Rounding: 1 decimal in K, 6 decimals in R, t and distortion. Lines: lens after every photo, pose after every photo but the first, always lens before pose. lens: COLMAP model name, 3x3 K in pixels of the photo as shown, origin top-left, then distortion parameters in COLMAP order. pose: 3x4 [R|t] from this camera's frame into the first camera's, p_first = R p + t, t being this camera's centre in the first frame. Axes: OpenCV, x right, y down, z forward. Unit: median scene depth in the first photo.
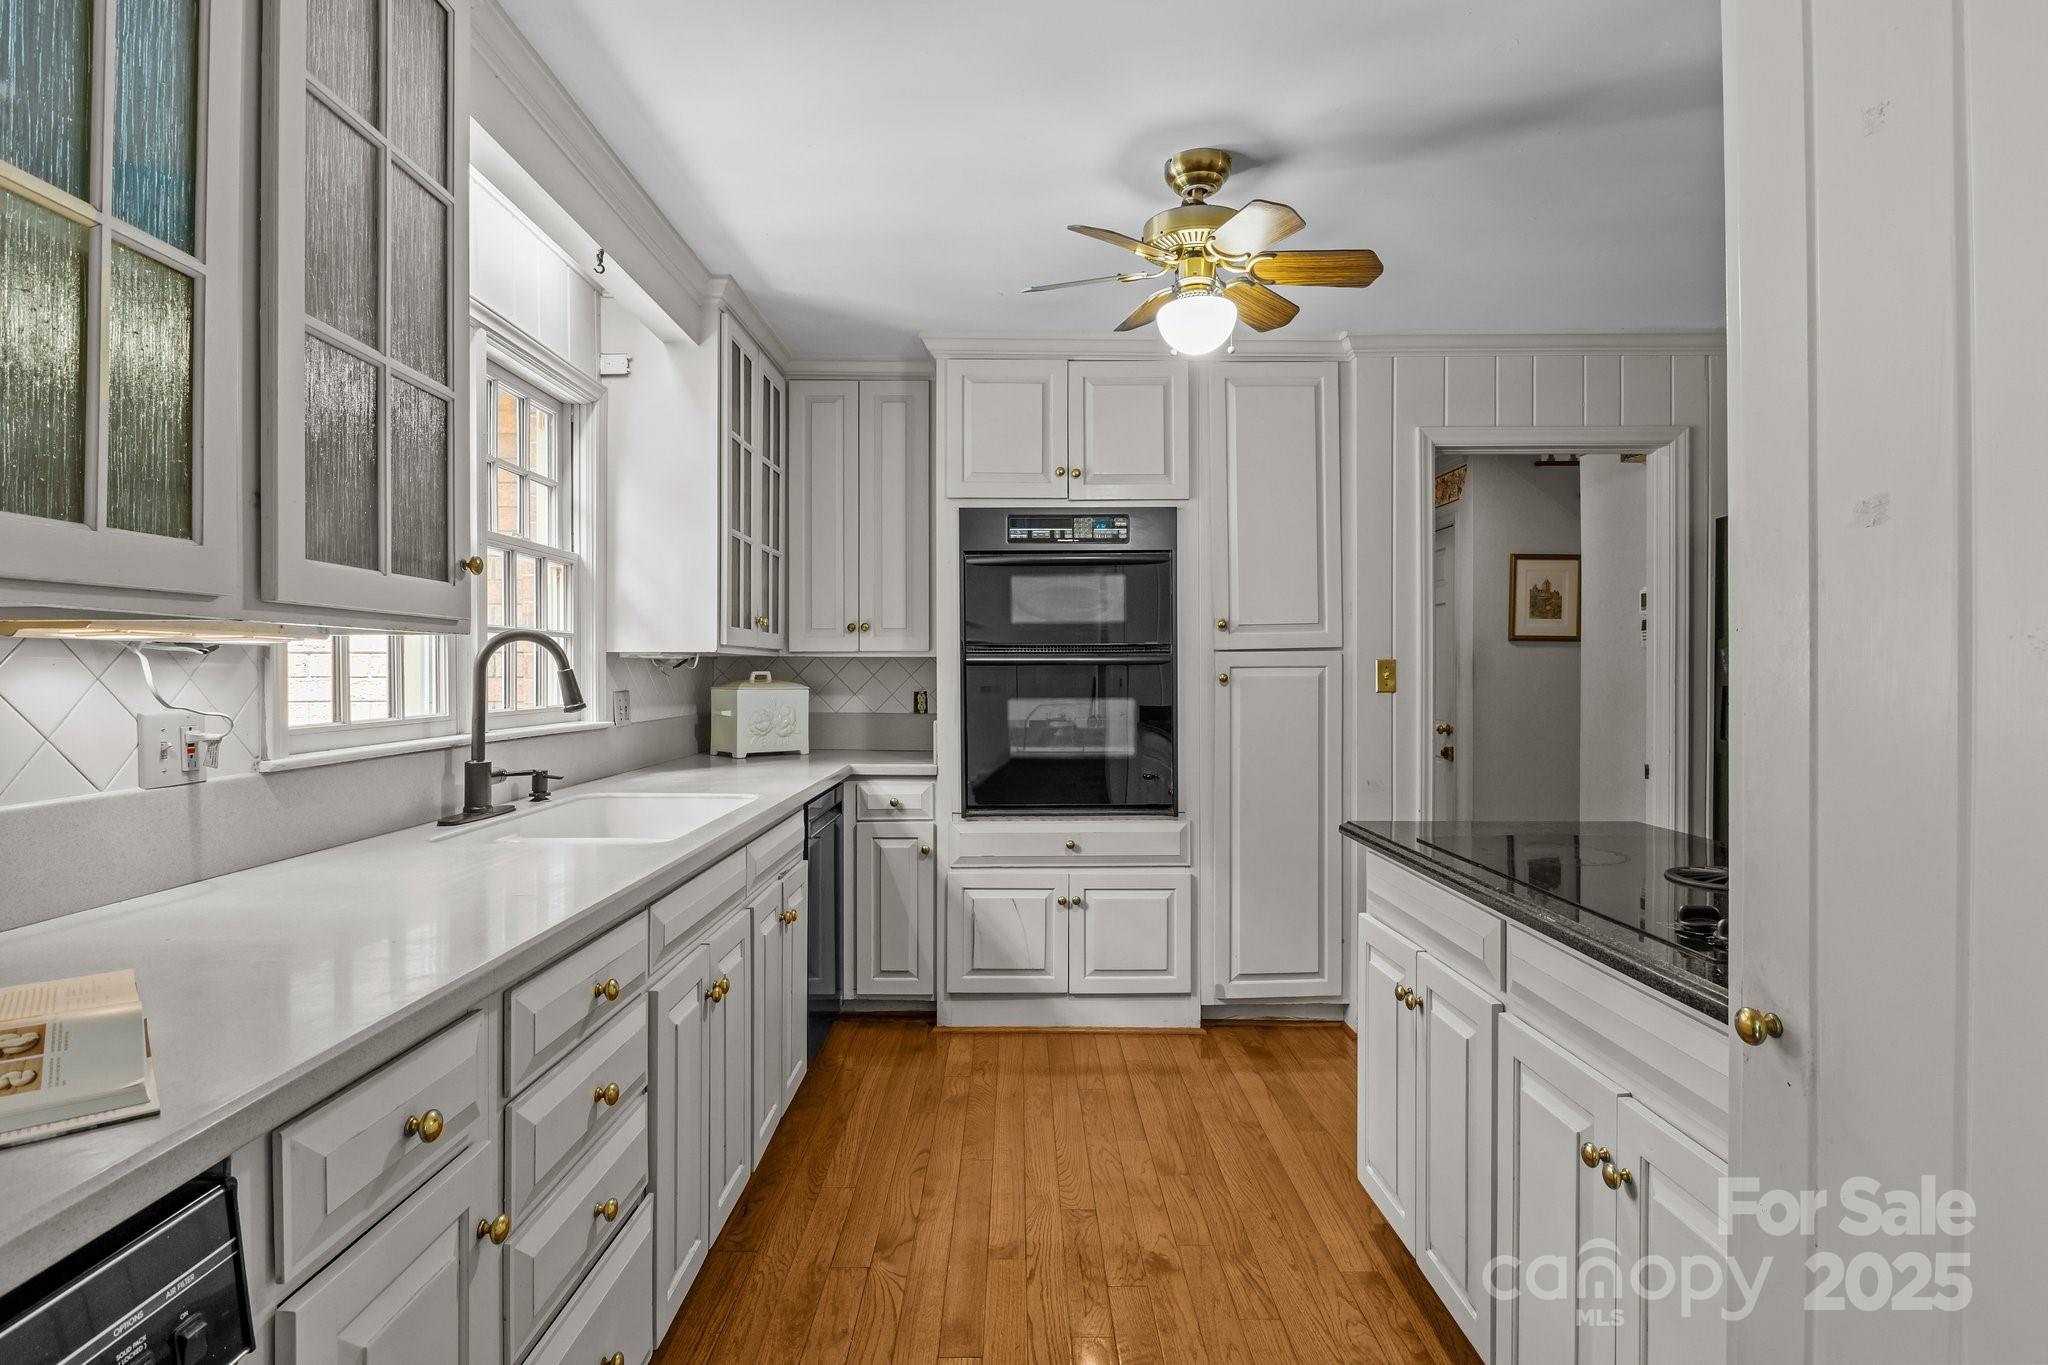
lens RADIAL K [[1047.4, 0, 1024.0], [0, 1047.4, 682.5], [0, 0, 1]] dist [-0.000900, 0.000042]
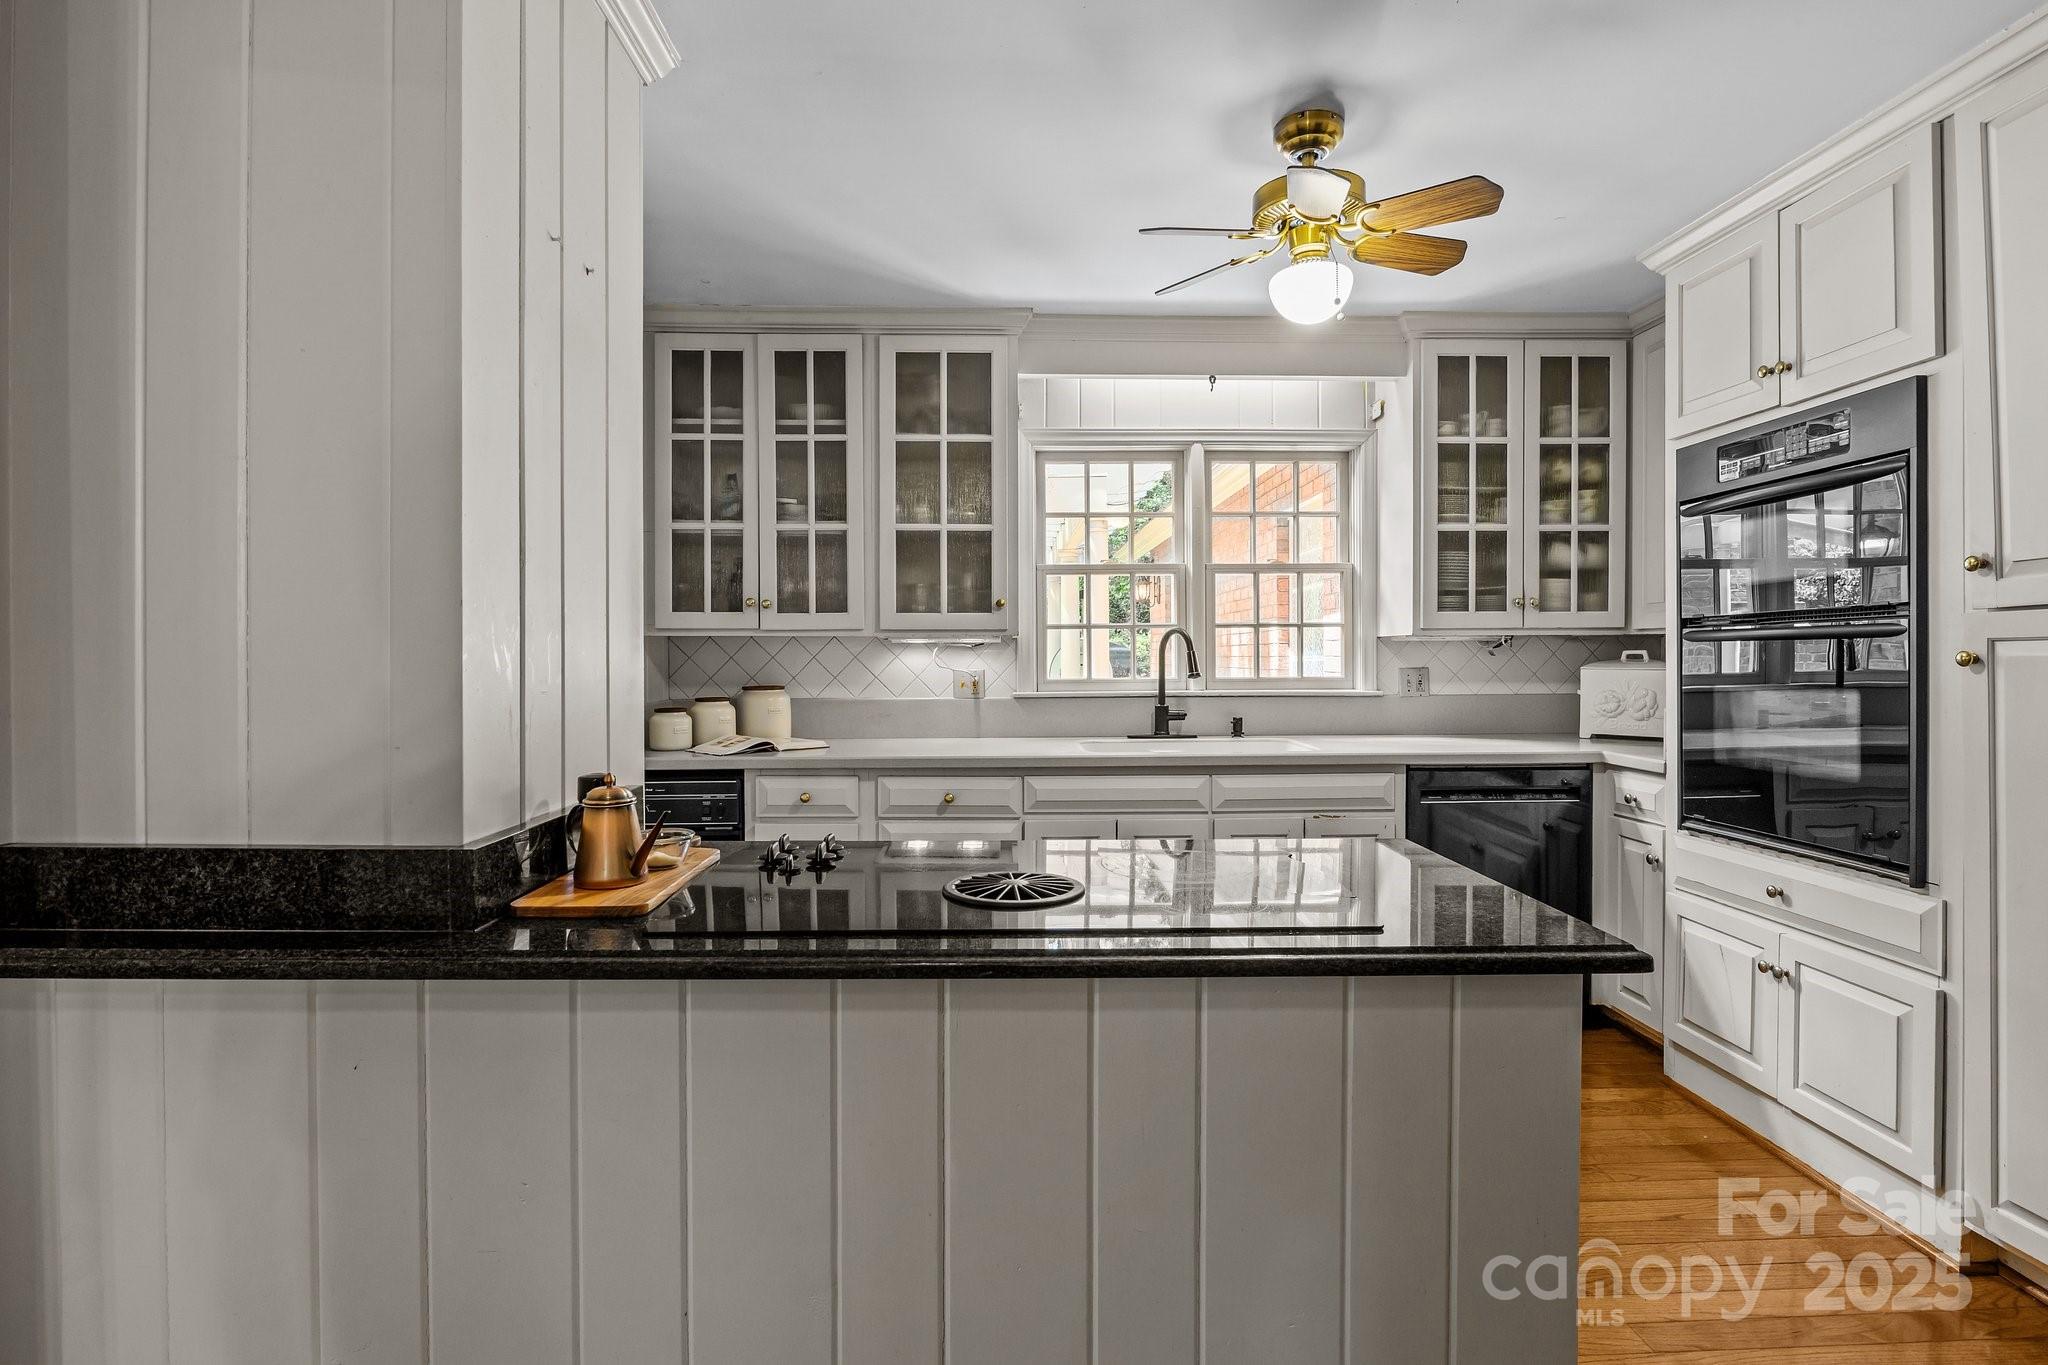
lens RADIAL K [[1013.6, 0, 1013.7], [0, 1013.6, 658.8], [0, 0, 1]] dist [-0.002807, 0.000012]
pose [[0.021521, 0.001633, -0.999767, 0.720239], [-0.005188, 0.999985, 0.001522, -0.001688], [0.999755, 0.005154, 0.021529, 0.463994]]
